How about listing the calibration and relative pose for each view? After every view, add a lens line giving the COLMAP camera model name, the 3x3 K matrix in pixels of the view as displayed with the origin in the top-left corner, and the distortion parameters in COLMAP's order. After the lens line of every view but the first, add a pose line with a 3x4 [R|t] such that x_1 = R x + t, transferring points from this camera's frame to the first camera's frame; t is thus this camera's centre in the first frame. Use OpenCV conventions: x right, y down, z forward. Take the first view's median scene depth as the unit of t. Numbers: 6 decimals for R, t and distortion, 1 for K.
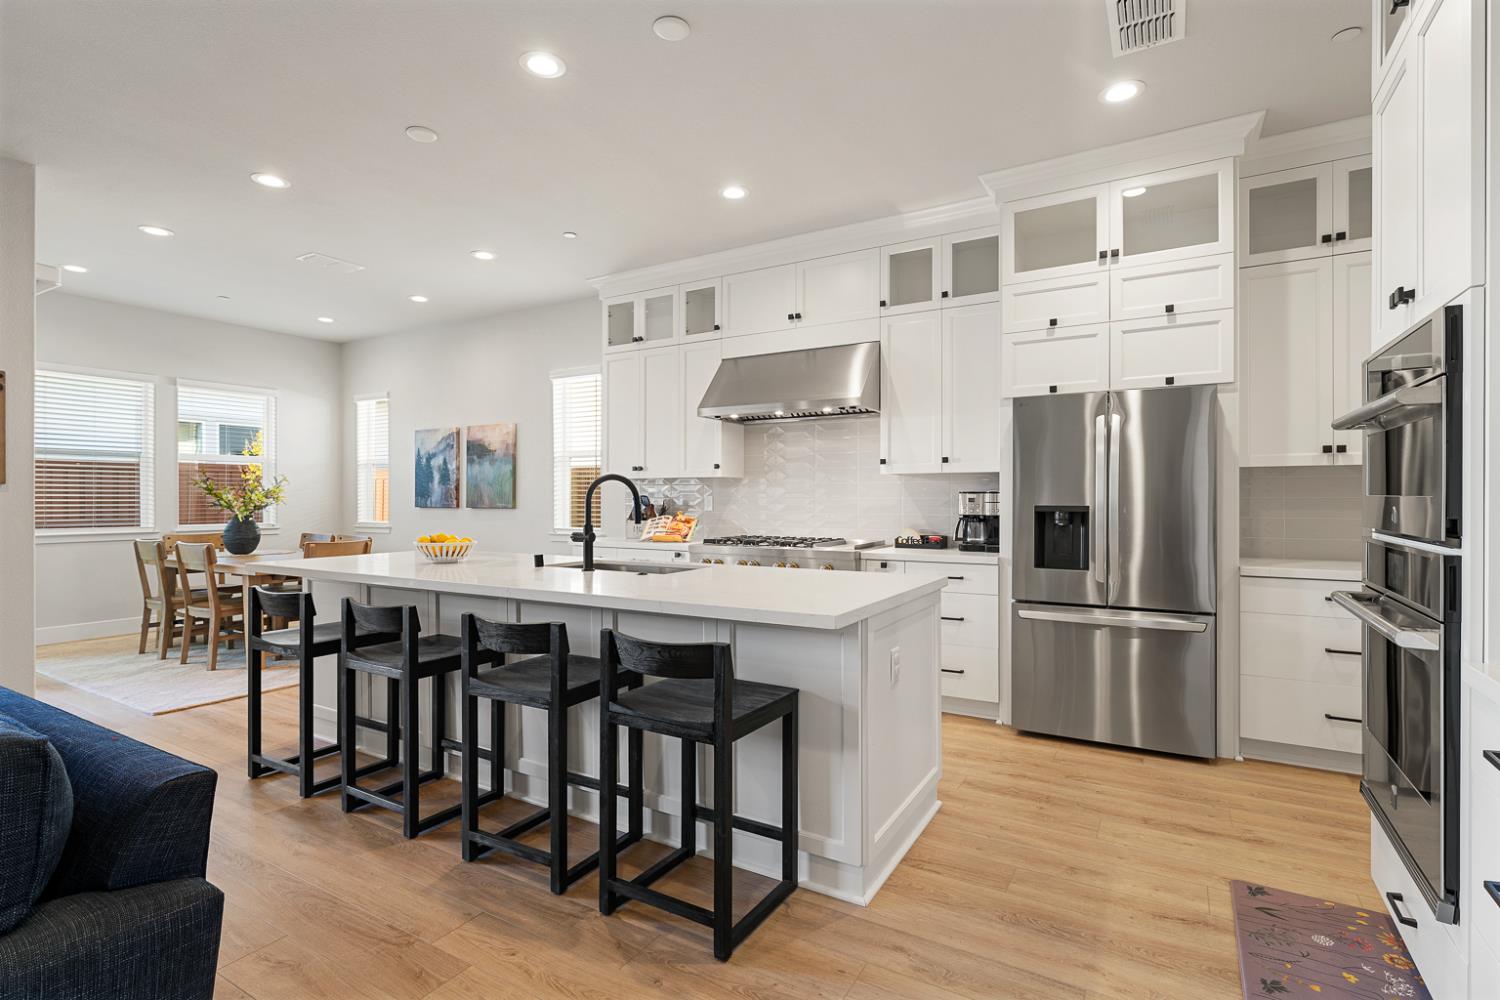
lens RADIAL K [[710.4, 0, 745.8], [0, 710.4, 501.1], [0, 0, 1]] dist [-0.001307, 0.000440]
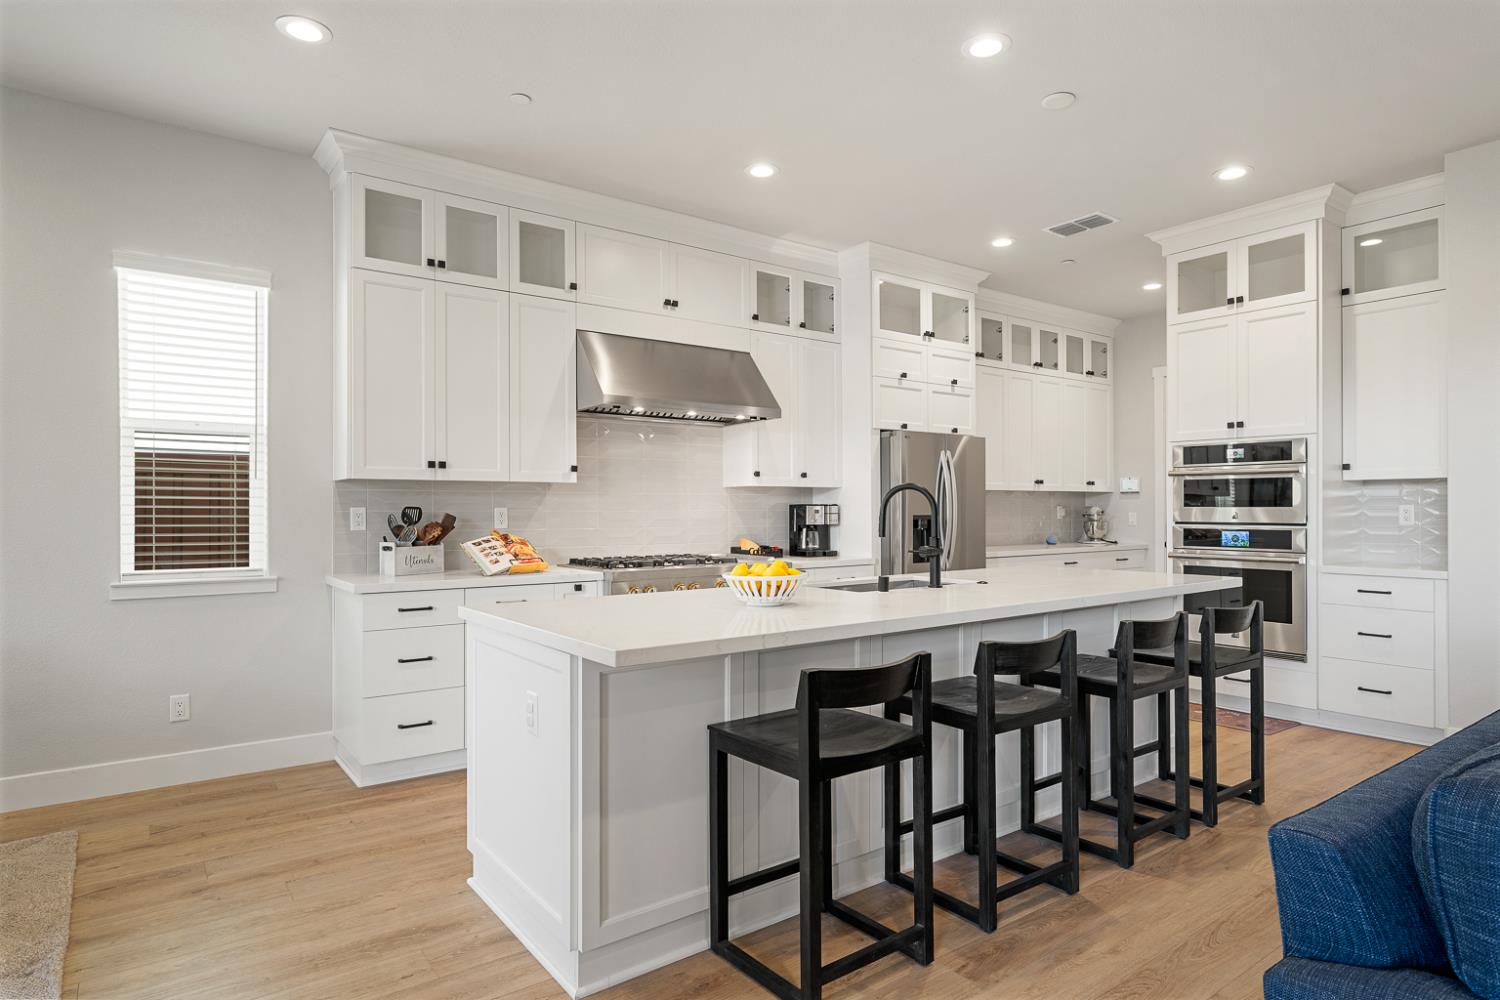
lens RADIAL K [[852.9, 0, 738.6], [0, 852.9, 501.9], [0, 0, 1]] dist [0.006971, -0.001731]
pose [[0.389020, 0.008086, 0.921194, -0.798634], [0.006114, 0.999917, -0.011358, -0.001900], [-0.921209, 0.010051, 0.388938, 0.475406]]
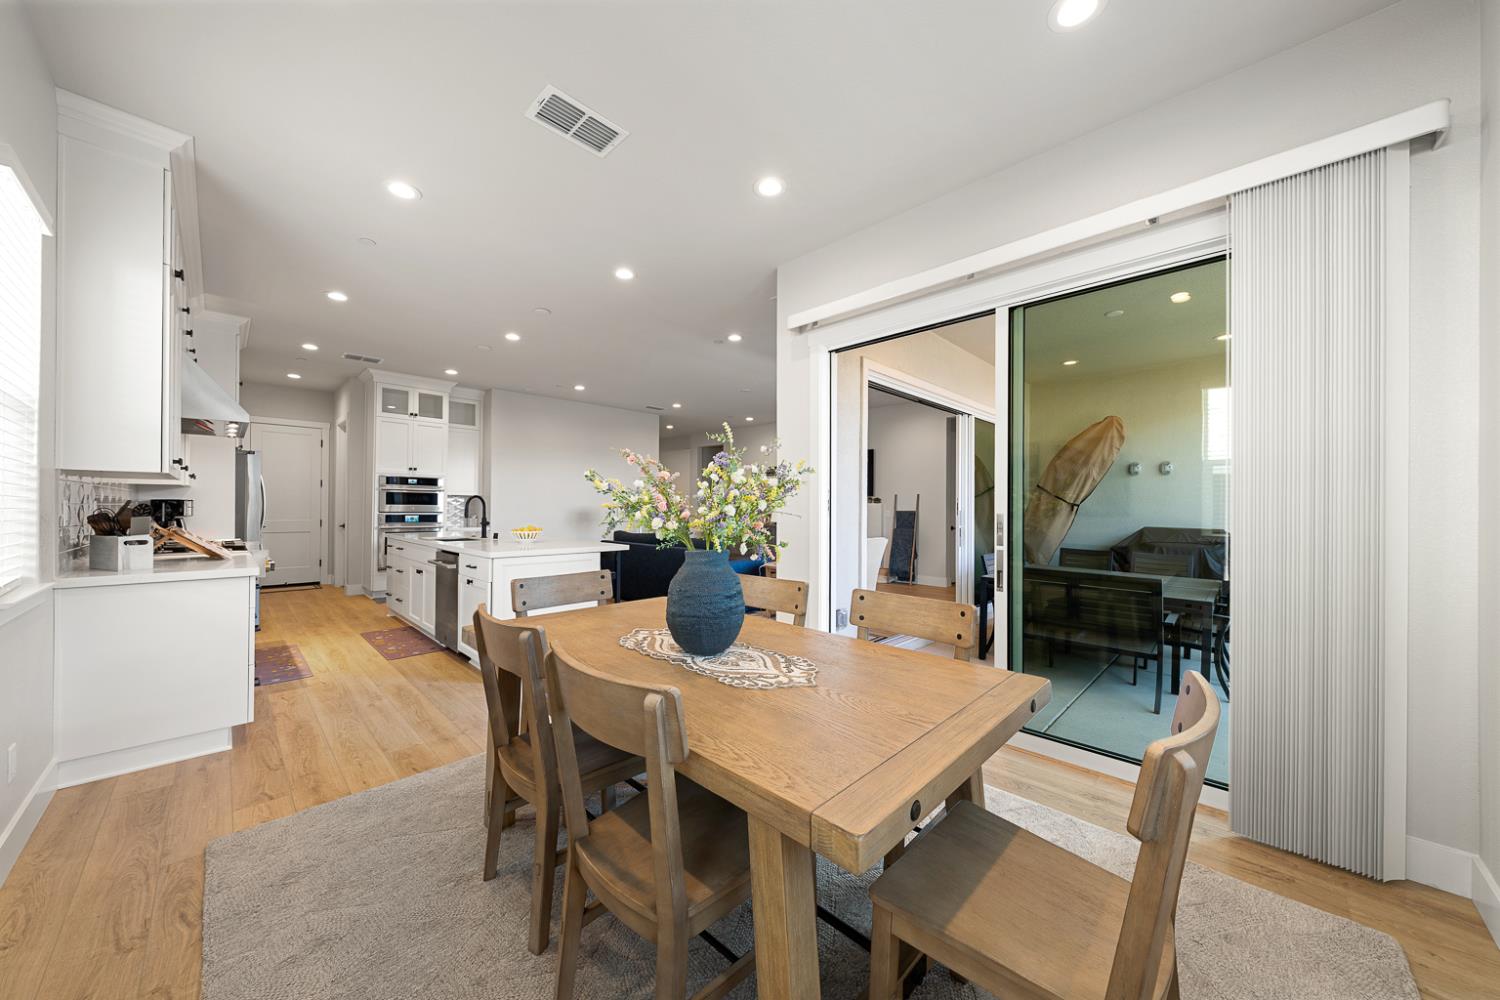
lens RADIAL K [[529.3, 0, 752.9], [0, 529.3, 502.0], [0, 0, 1]] dist [0.000259, 0.000058]
pose [[-0.972894, -0.006443, 0.231160, -0.861896], [-0.008314, 0.999940, -0.007118, -0.008365], [-0.231100, -0.008847, -0.972890, 1.452342]]
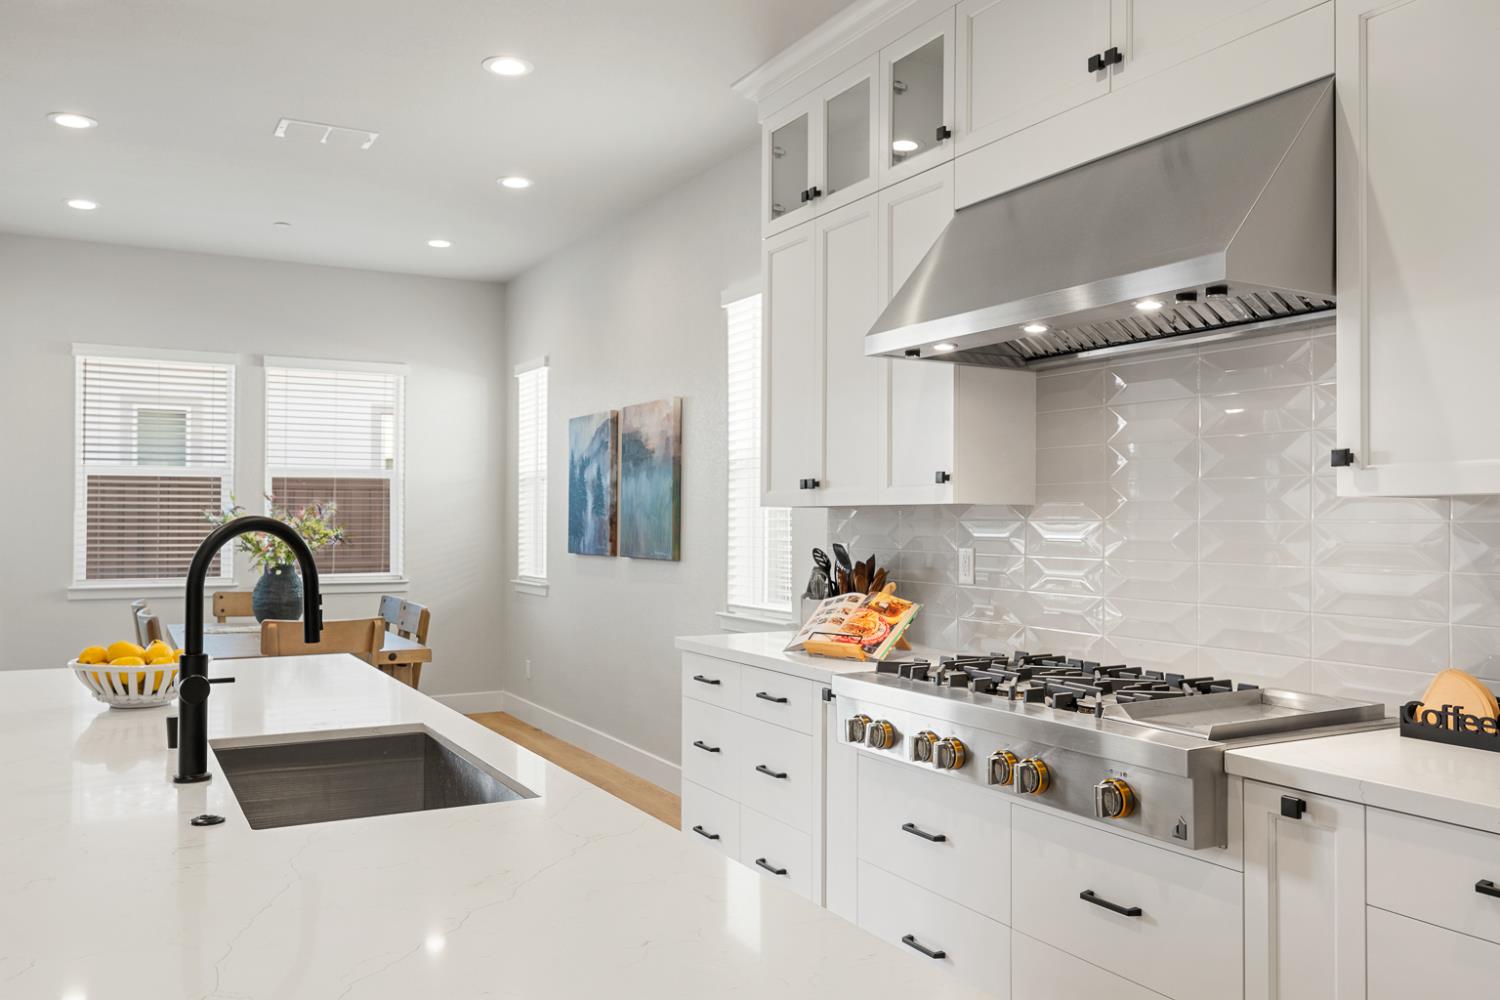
lens RADIAL K [[1169.6, 0, 749.2], [0, 1169.6, 506.7], [0, 0, 1]] dist [-0.003456, 0.002920]
pose [[0.865231, -0.003218, -0.501363, 0.192455], [-0.005496, 0.999858, -0.015902, -0.020912], [0.501343, 0.016515, 0.865091, 0.367855]]
